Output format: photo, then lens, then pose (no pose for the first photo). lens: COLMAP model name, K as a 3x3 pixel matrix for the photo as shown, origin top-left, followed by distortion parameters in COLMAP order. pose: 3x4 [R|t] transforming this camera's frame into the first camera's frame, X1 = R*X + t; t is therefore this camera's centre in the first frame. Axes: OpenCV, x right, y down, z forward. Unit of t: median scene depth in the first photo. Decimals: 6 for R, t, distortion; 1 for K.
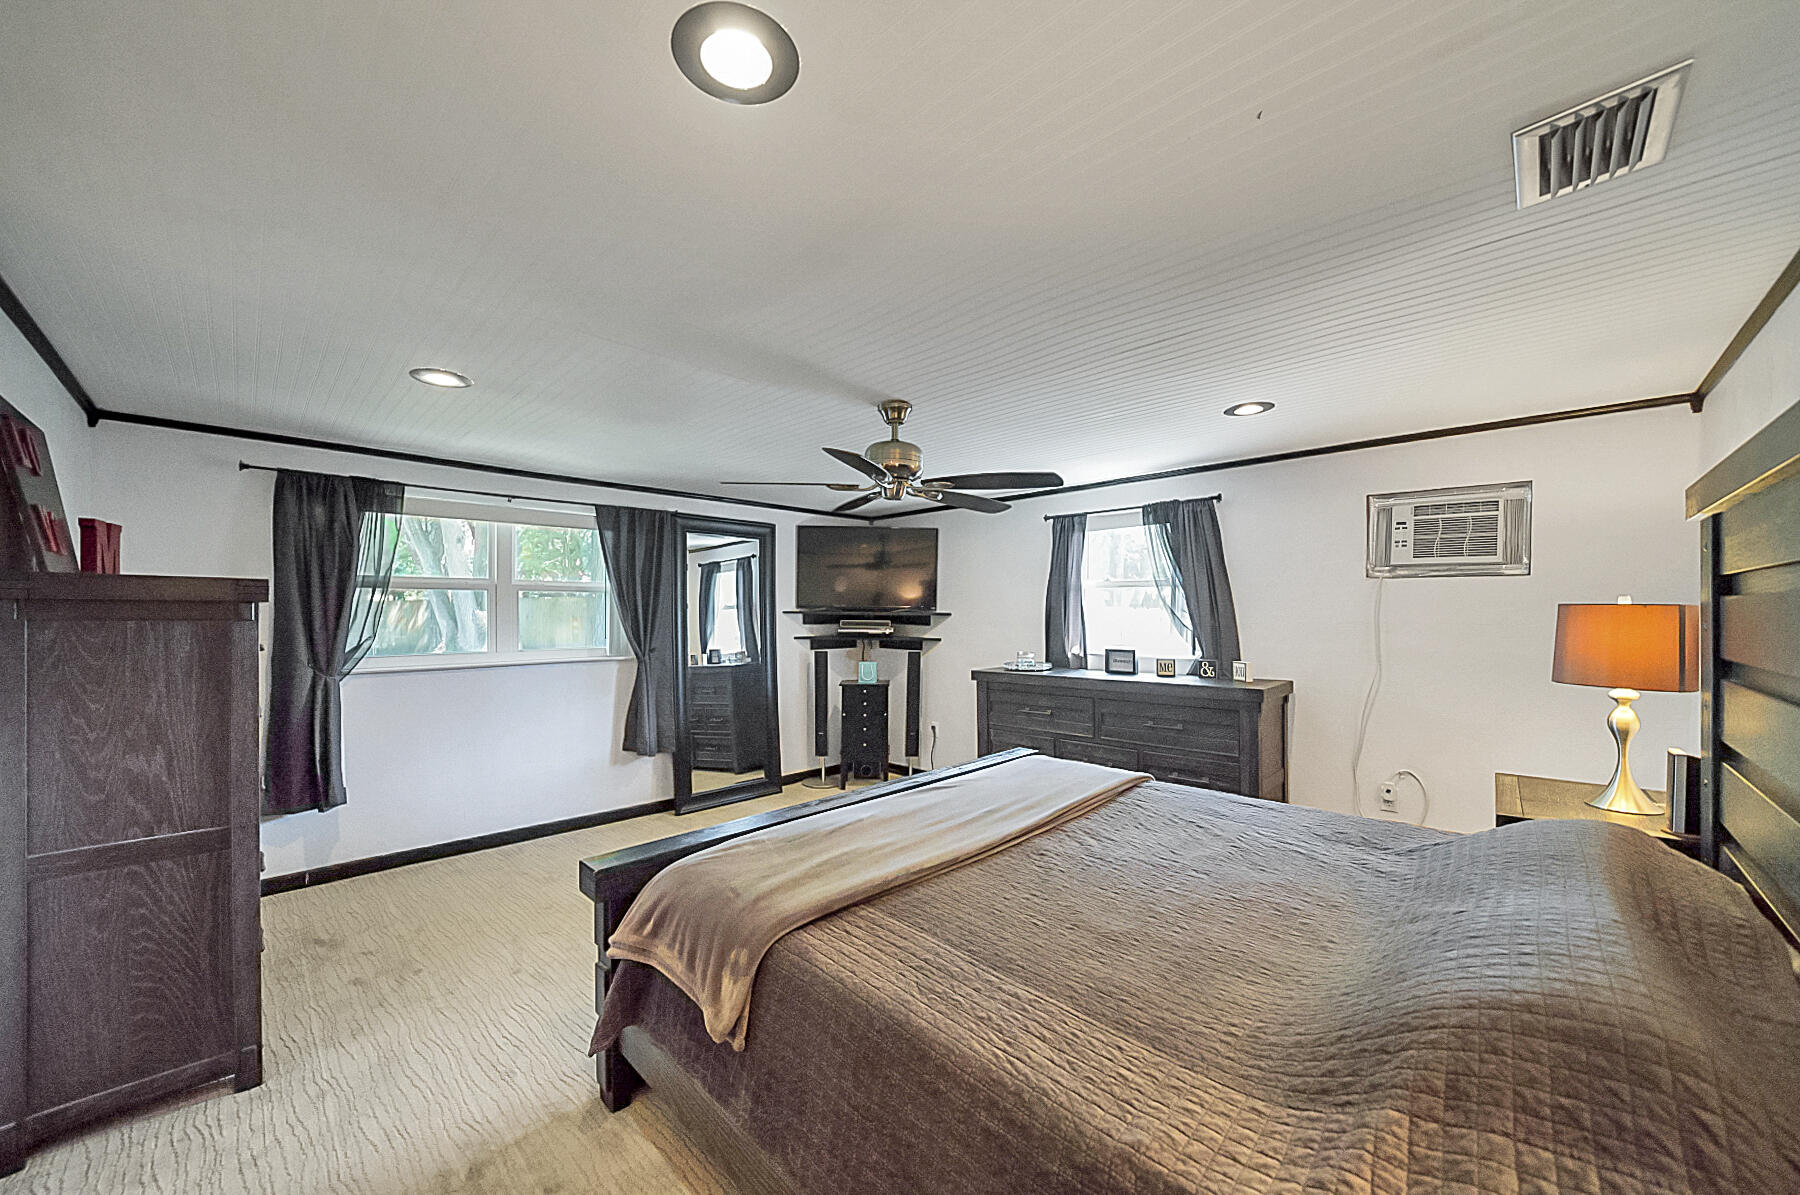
lens RADIAL K [[703.2, 0, 897.5], [0, 703.2, 620.6], [0, 0, 1]] dist [-0.002538, -0.000155]
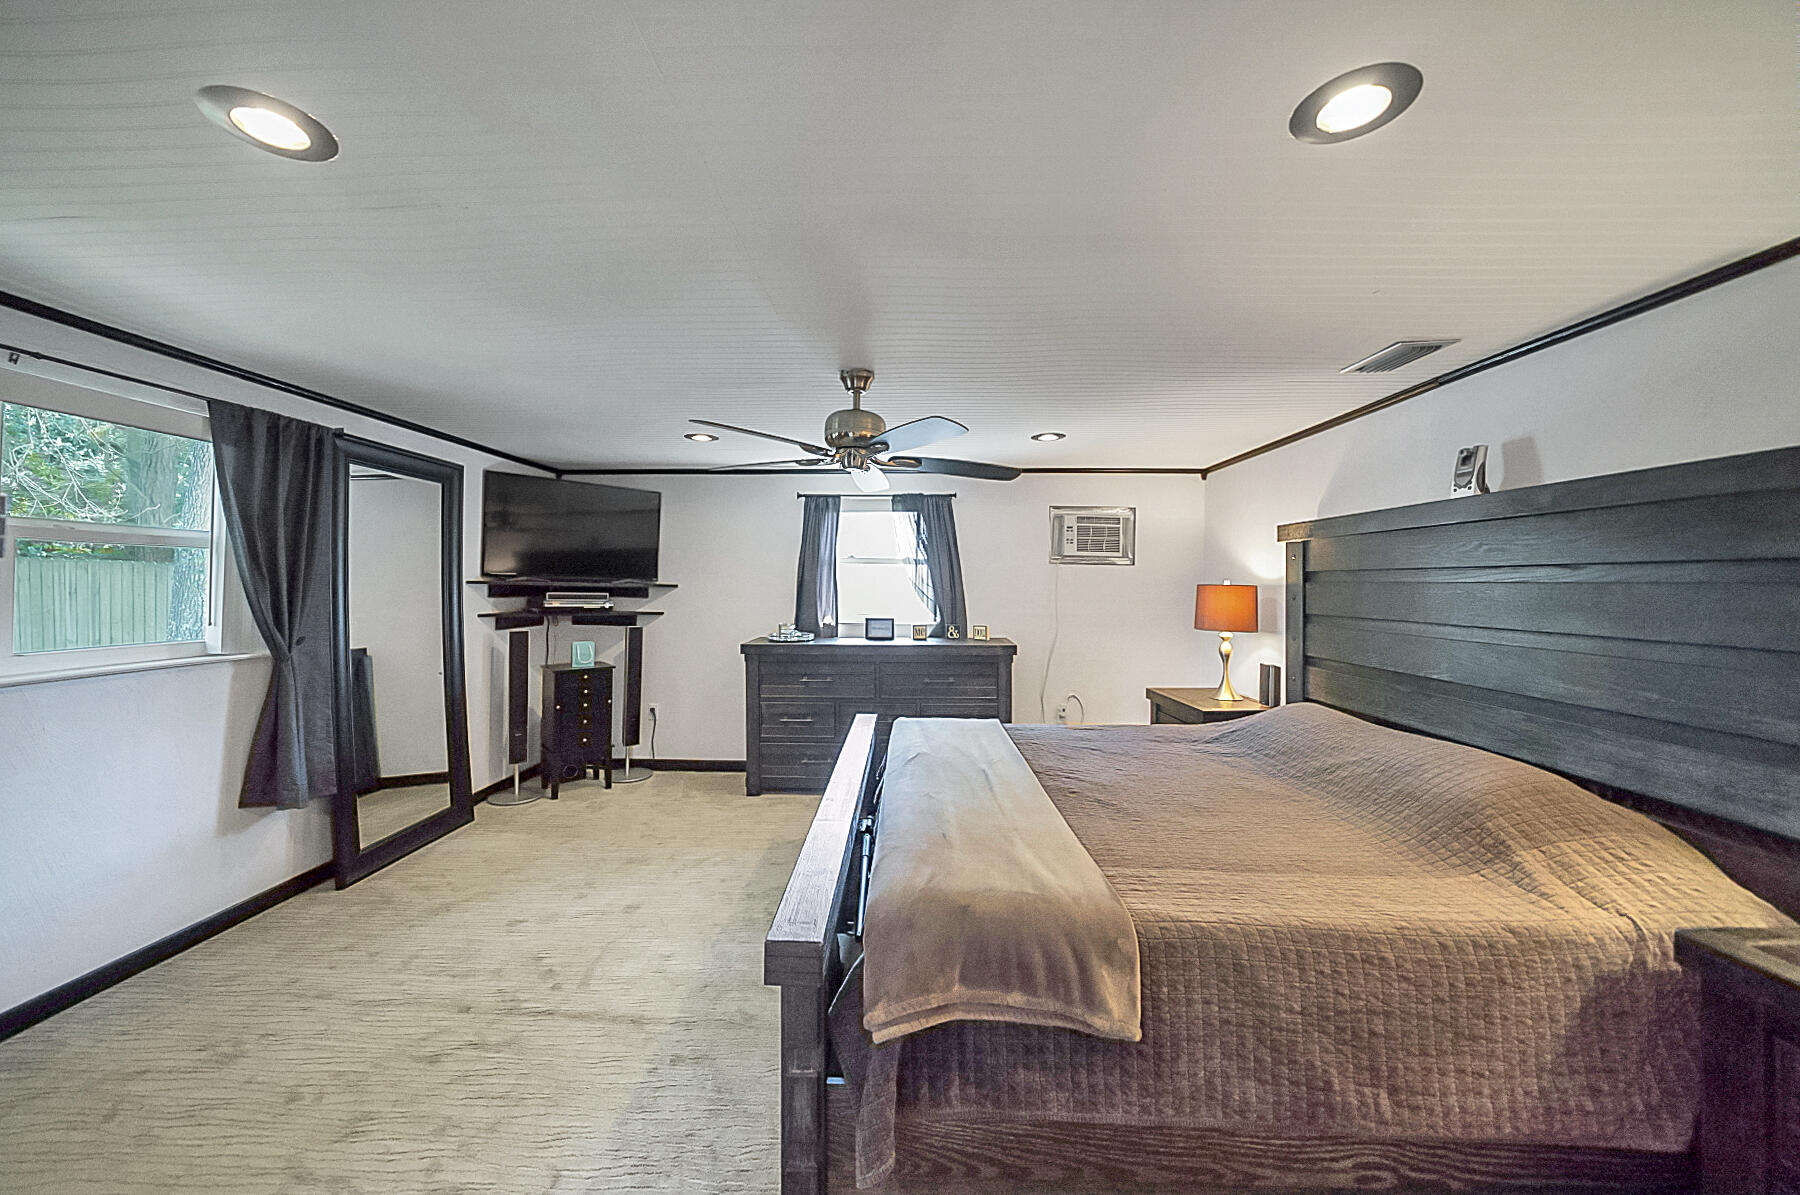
lens RADIAL K [[655.3, 0, 897.1], [0, 655.3, 587.1], [0, 0, 1]] dist [-0.020756, -0.000022]
pose [[0.709484, 0.002786, 0.704716, -0.384920], [-0.001161, 0.999995, -0.002784, -0.006218], [-0.704721, 0.001157, 0.709484, 0.206167]]
